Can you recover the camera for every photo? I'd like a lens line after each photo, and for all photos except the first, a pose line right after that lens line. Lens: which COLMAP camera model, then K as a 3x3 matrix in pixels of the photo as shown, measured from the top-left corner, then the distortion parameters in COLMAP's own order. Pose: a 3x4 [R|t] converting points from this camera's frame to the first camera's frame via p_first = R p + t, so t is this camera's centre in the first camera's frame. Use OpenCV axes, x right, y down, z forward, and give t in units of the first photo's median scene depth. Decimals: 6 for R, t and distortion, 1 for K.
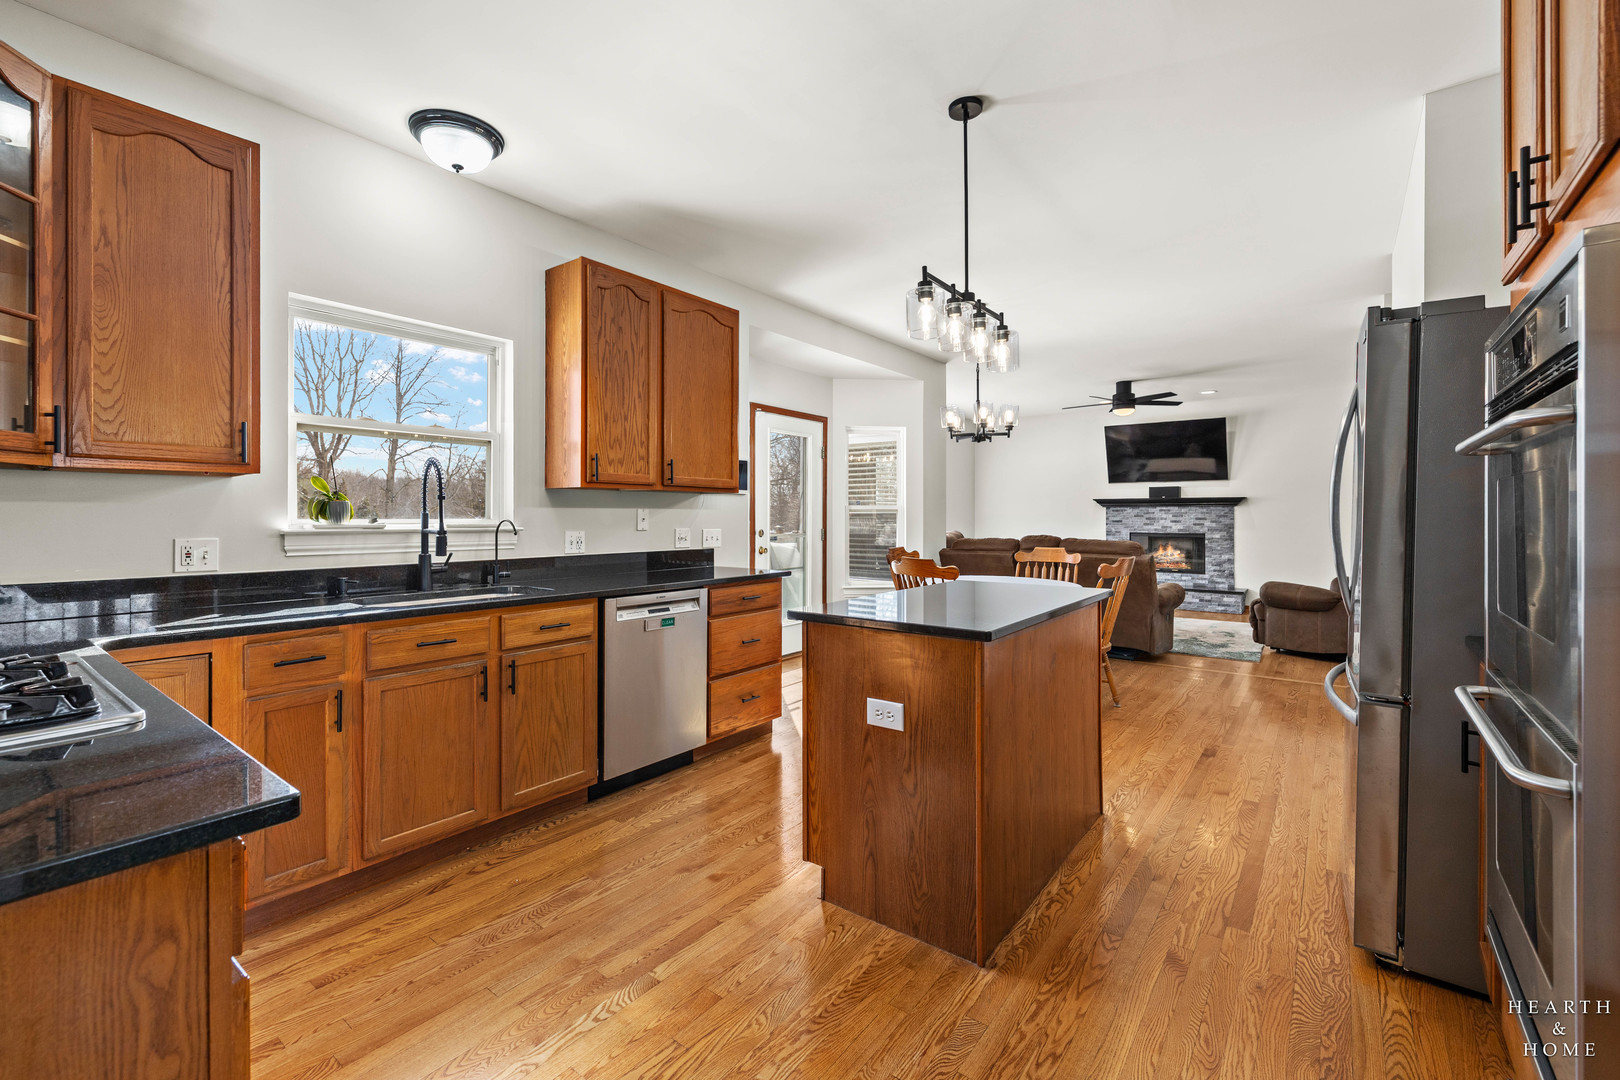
lens RADIAL K [[691.8, 0, 800.0], [0, 691.8, 516.5], [0, 0, 1]] dist [-0.002233, 0.000124]
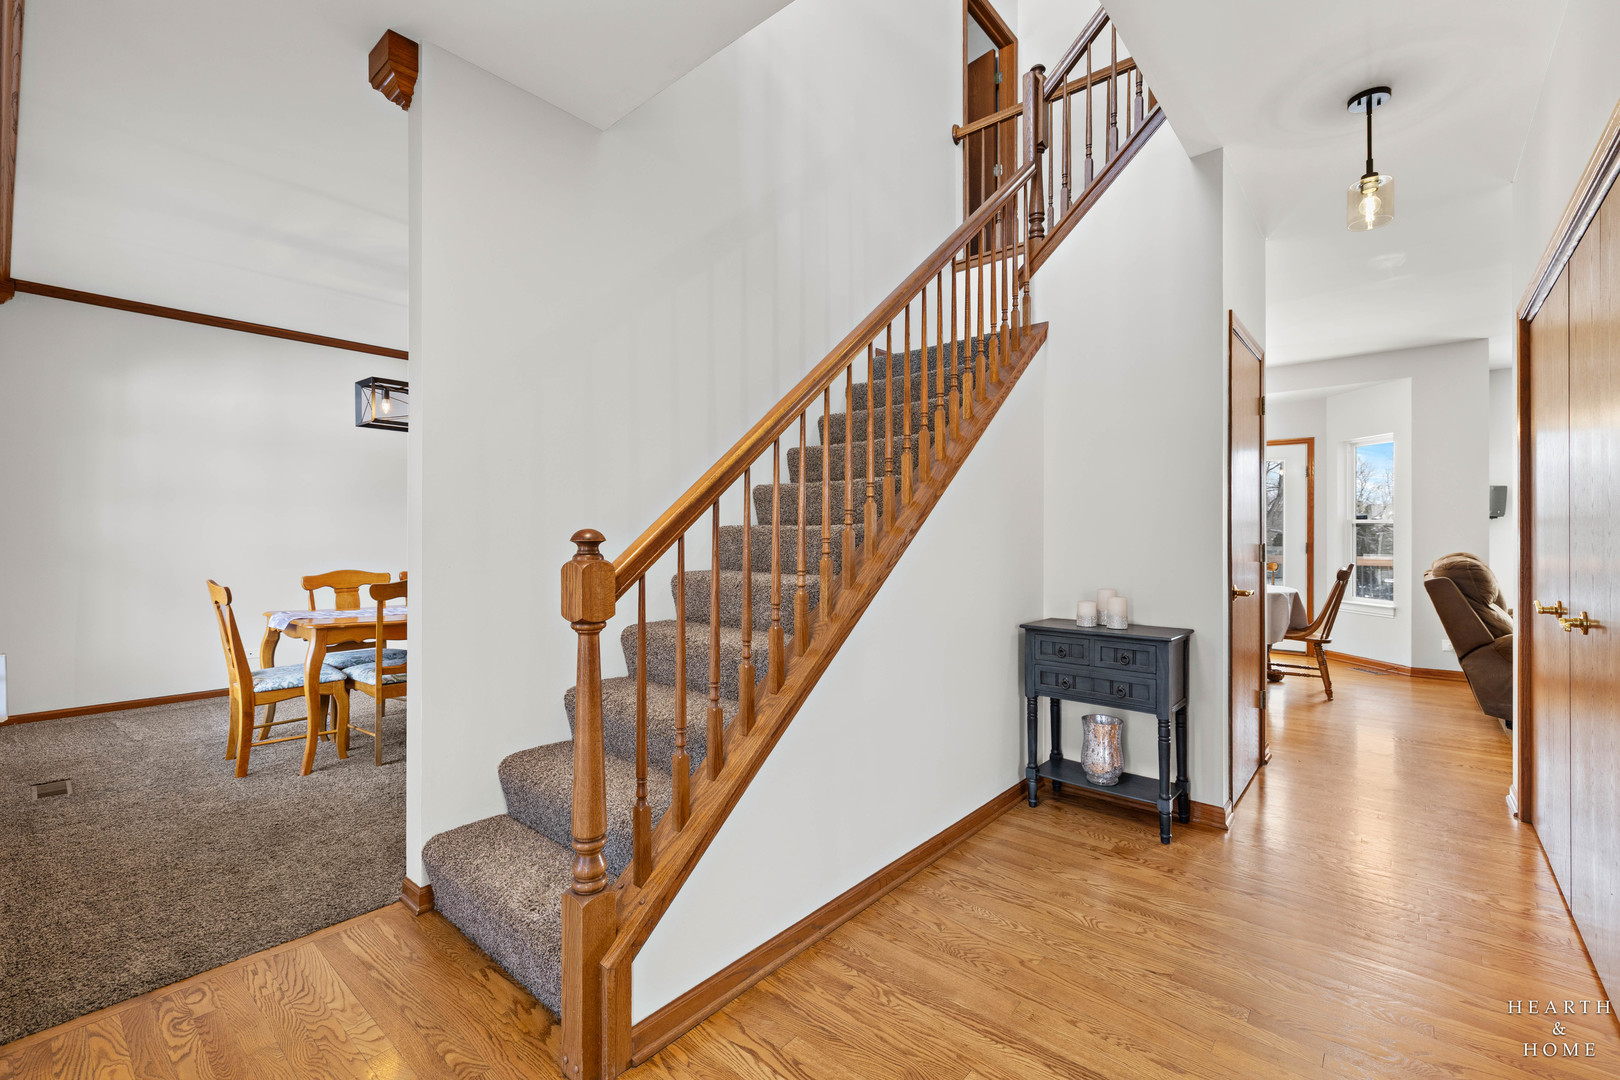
lens RADIAL K [[691.8, 0, 816.6], [0, 691.8, 537.5], [0, 0, 1]] dist [-0.002233, 0.000124]
pose [[-0.041327, -0.004445, -0.999136, 2.132677], [-0.002225, 0.999988, -0.004357, 0.029763], [0.999143, 0.002043, -0.041336, 0.538842]]
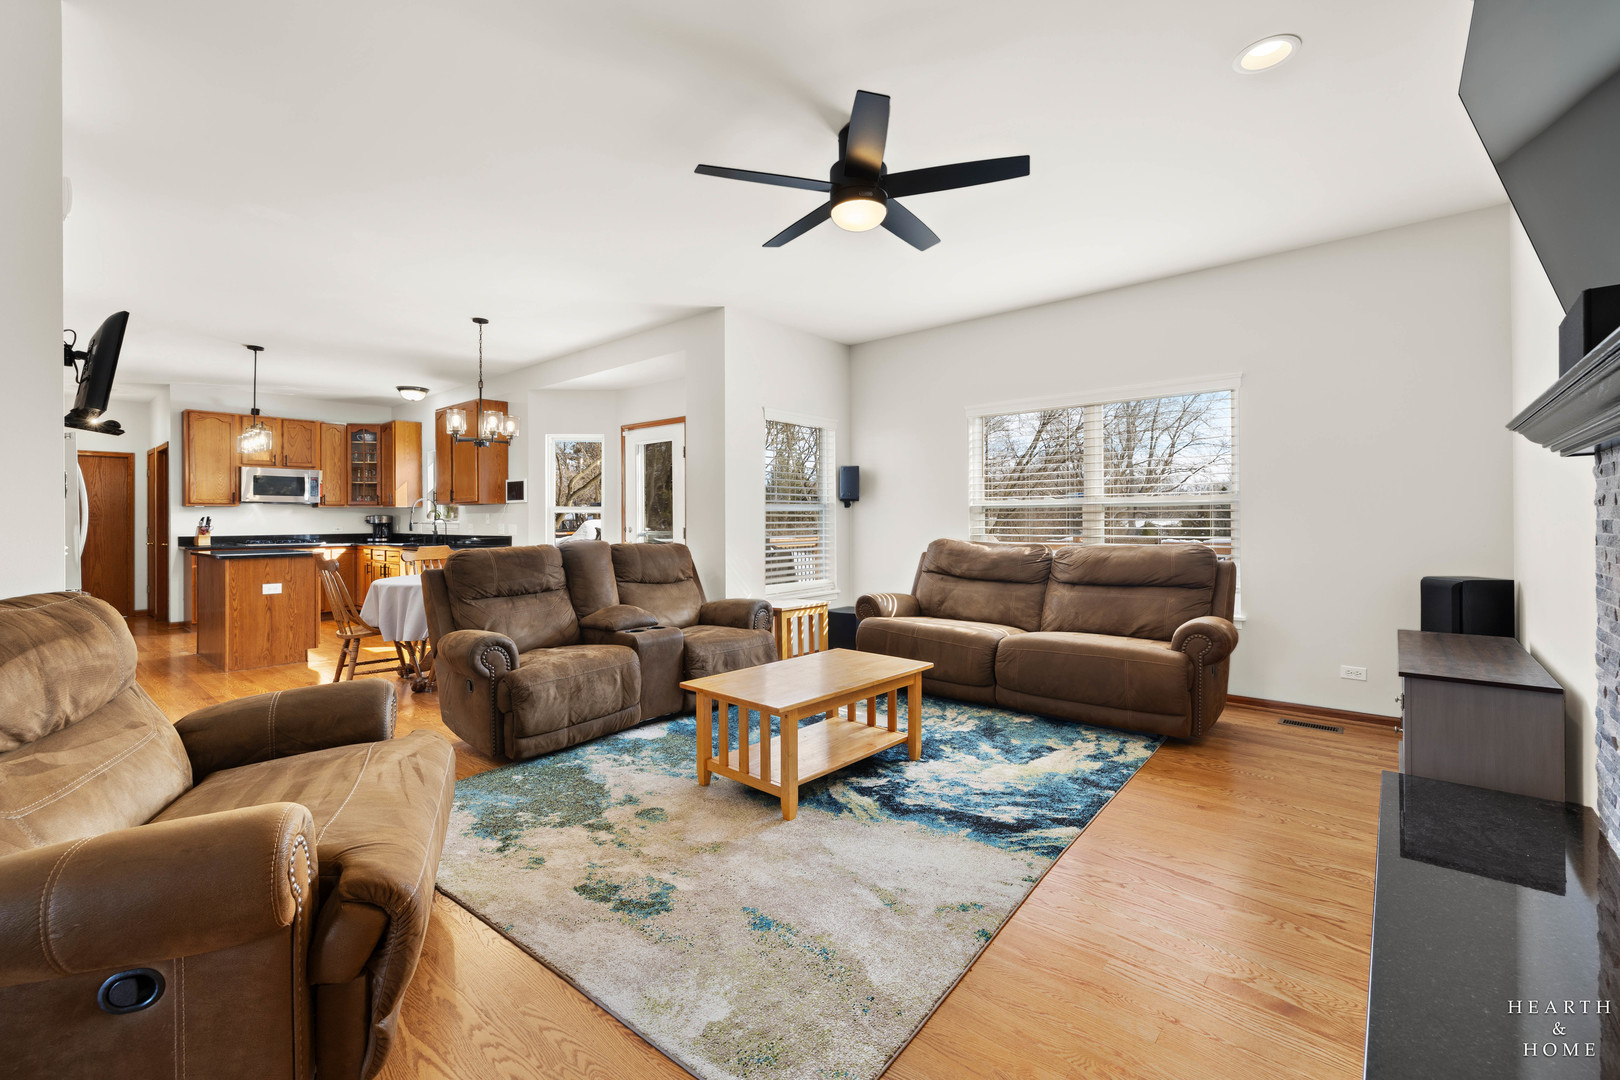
lens RADIAL K [[691.8, 0, 809.8], [0, 691.8, 516.5], [0, 0, 1]] dist [-0.002233, 0.000124]
pose [[-0.048186, -0.008665, -0.998801, 1.929922], [0.002092, 0.999959, -0.008776, 0.019232], [0.998836, -0.002512, -0.048166, 2.314610]]
